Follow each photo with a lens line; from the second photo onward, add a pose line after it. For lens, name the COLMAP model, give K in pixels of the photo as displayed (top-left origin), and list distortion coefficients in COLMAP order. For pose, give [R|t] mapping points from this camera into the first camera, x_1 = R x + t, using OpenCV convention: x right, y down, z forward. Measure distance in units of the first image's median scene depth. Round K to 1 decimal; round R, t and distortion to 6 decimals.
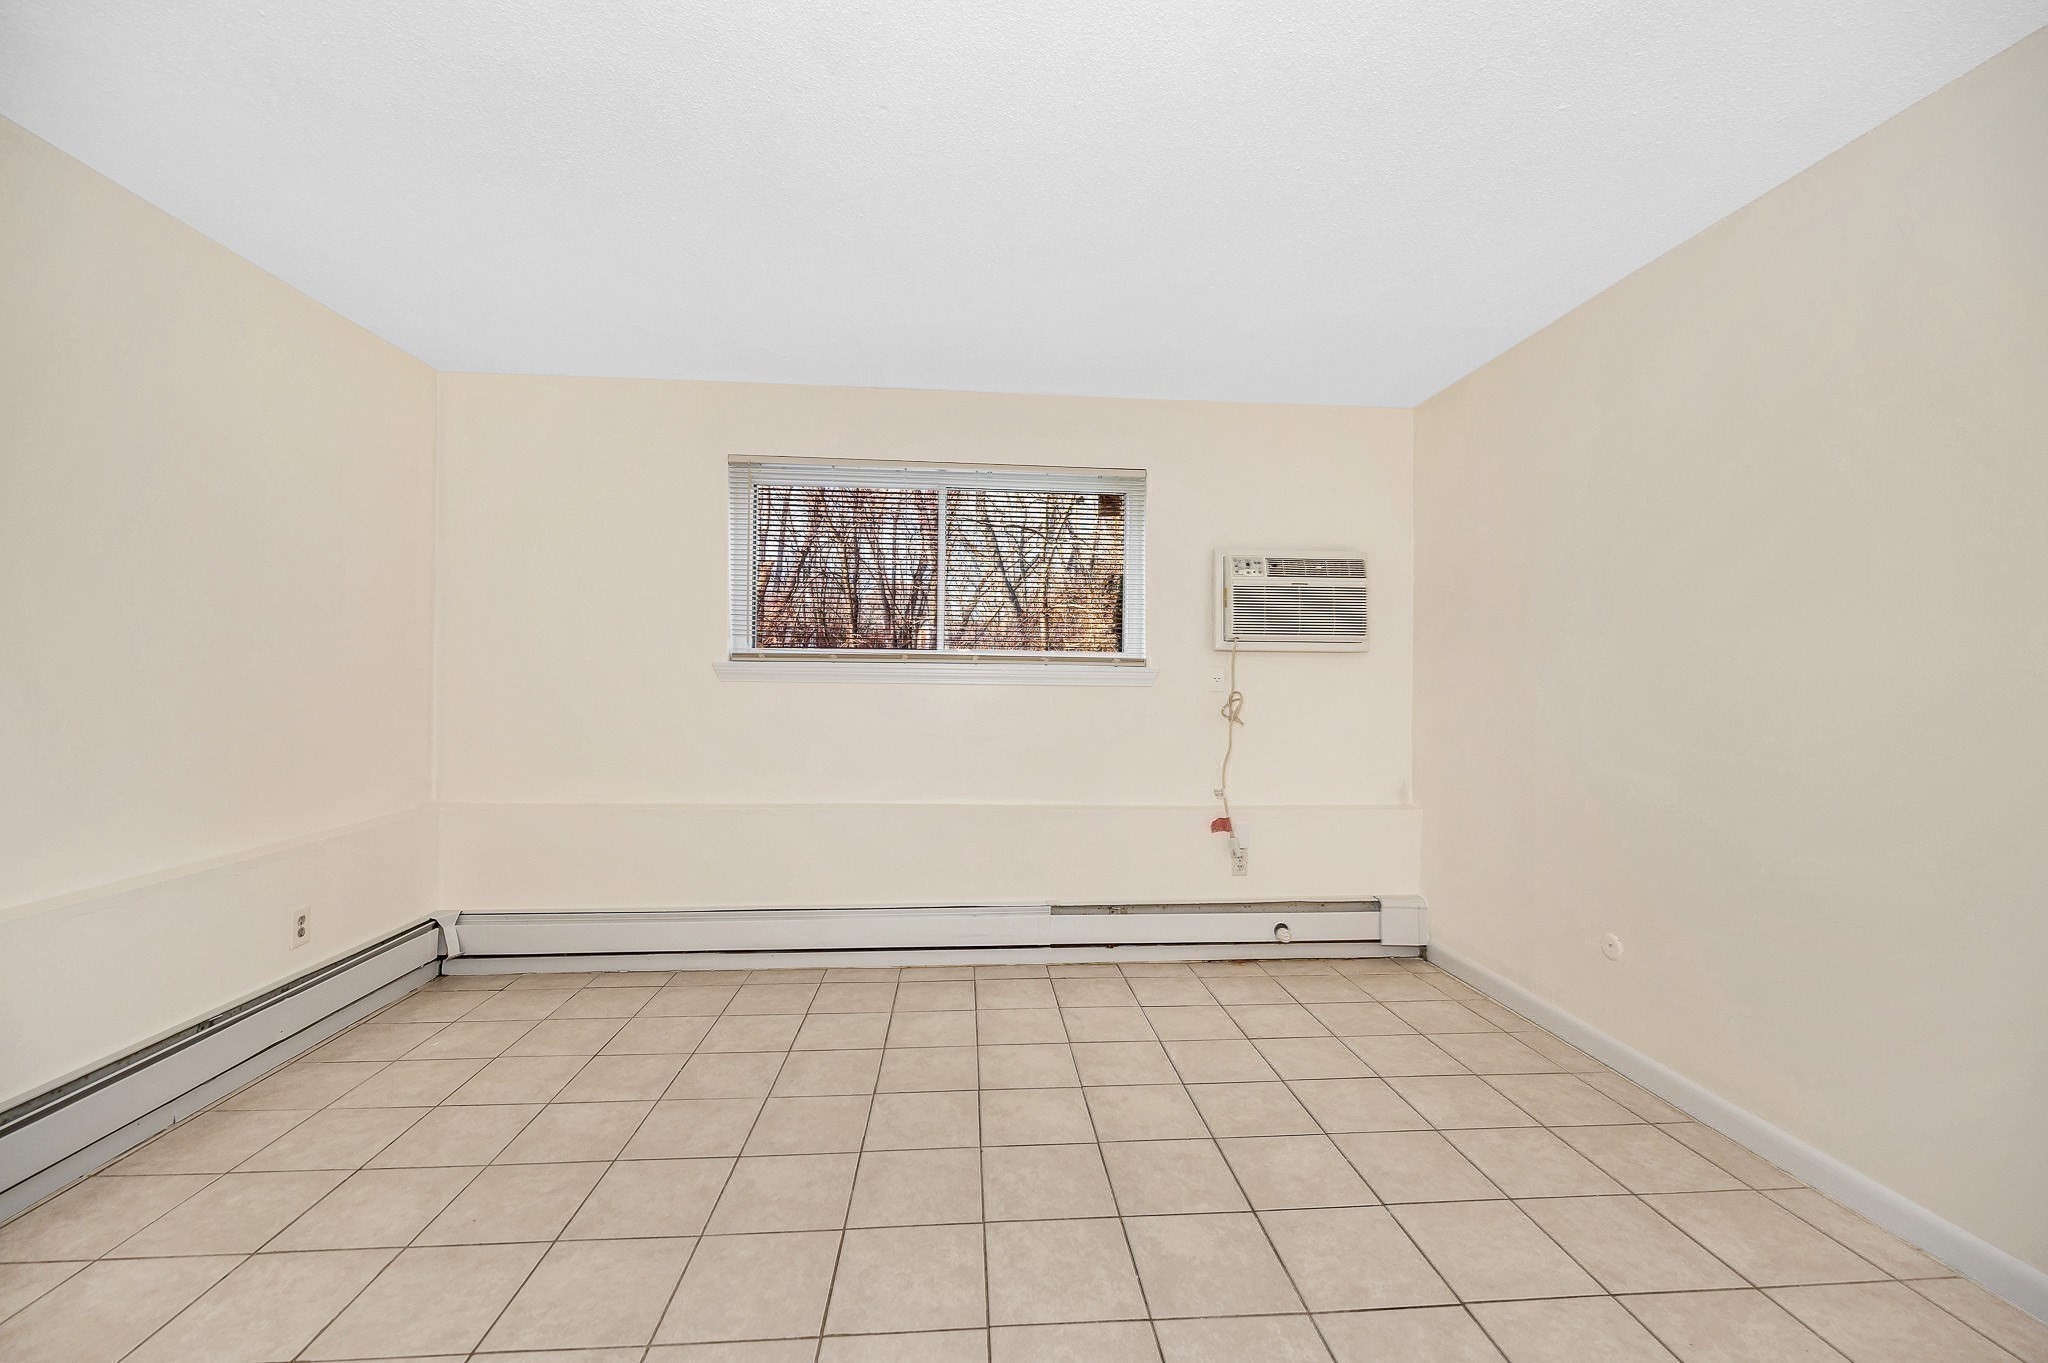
lens RADIAL K [[867.8, 0, 1029.8], [0, 867.8, 675.2], [0, 0, 1]] dist [0.003781, -0.000972]
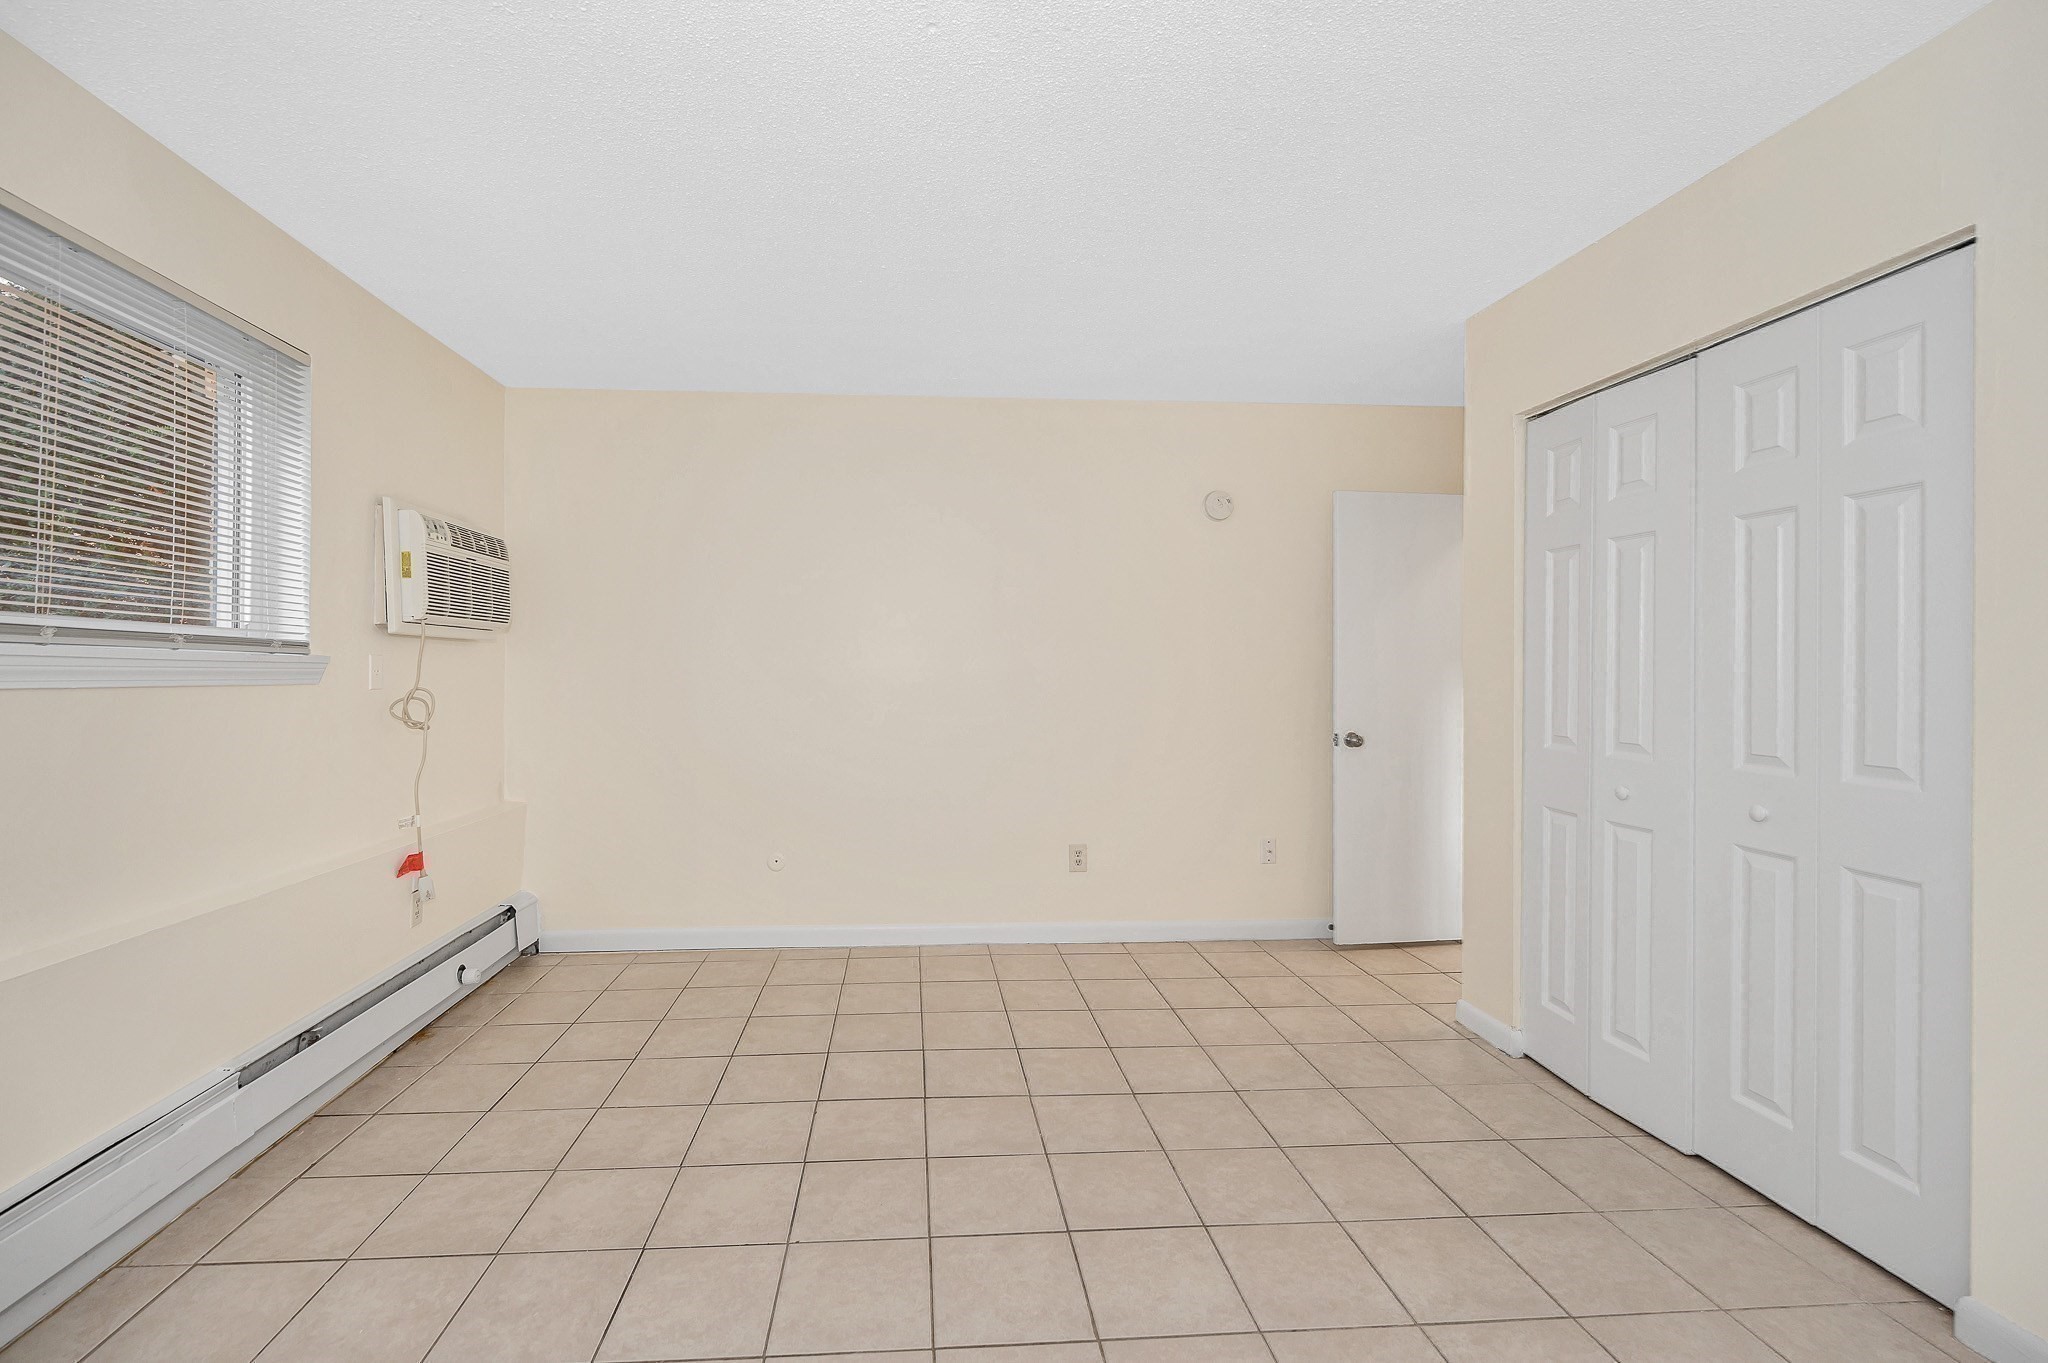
lens RADIAL K [[867.8, 0, 992.5], [0, 867.8, 667.2], [0, 0, 1]] dist [0.003781, -0.000972]
pose [[-0.012281, -0.005785, 0.999908, -0.658704], [-0.008595, 0.999947, 0.005680, -0.010410], [-0.999888, -0.008525, -0.012330, 0.607634]]
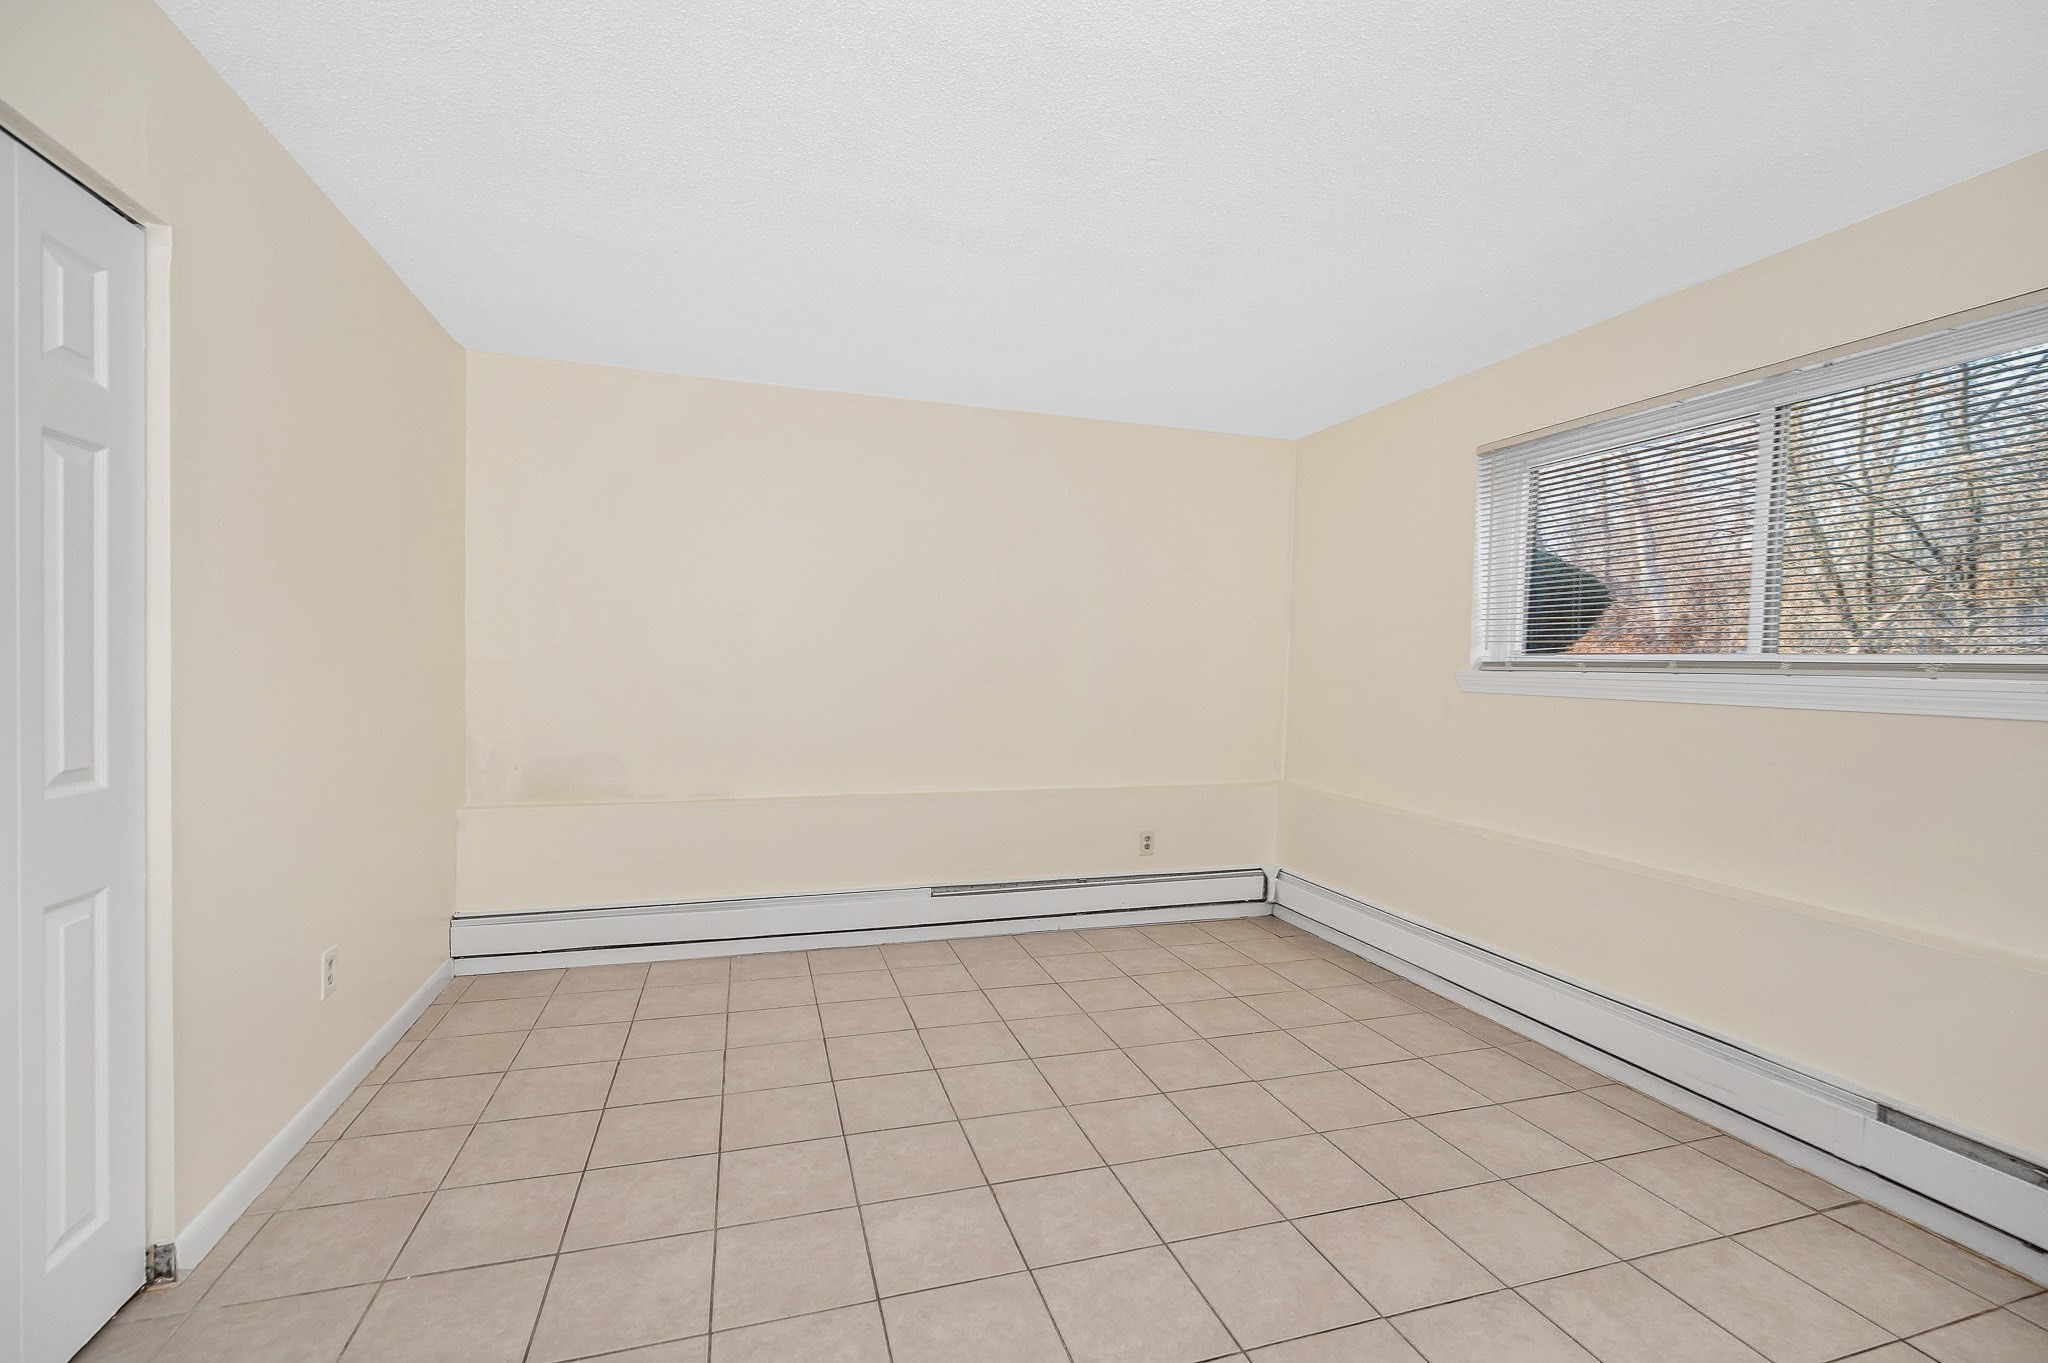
lens RADIAL K [[867.8, 0, 1009.0], [0, 867.8, 694.1], [0, 0, 1]] dist [0.003781, -0.000972]
pose [[0.208804, 0.020556, -0.977742, 0.537245], [-0.020503, 0.999651, 0.016638, 0.006685], [0.977743, 0.016573, 0.209152, 0.398146]]
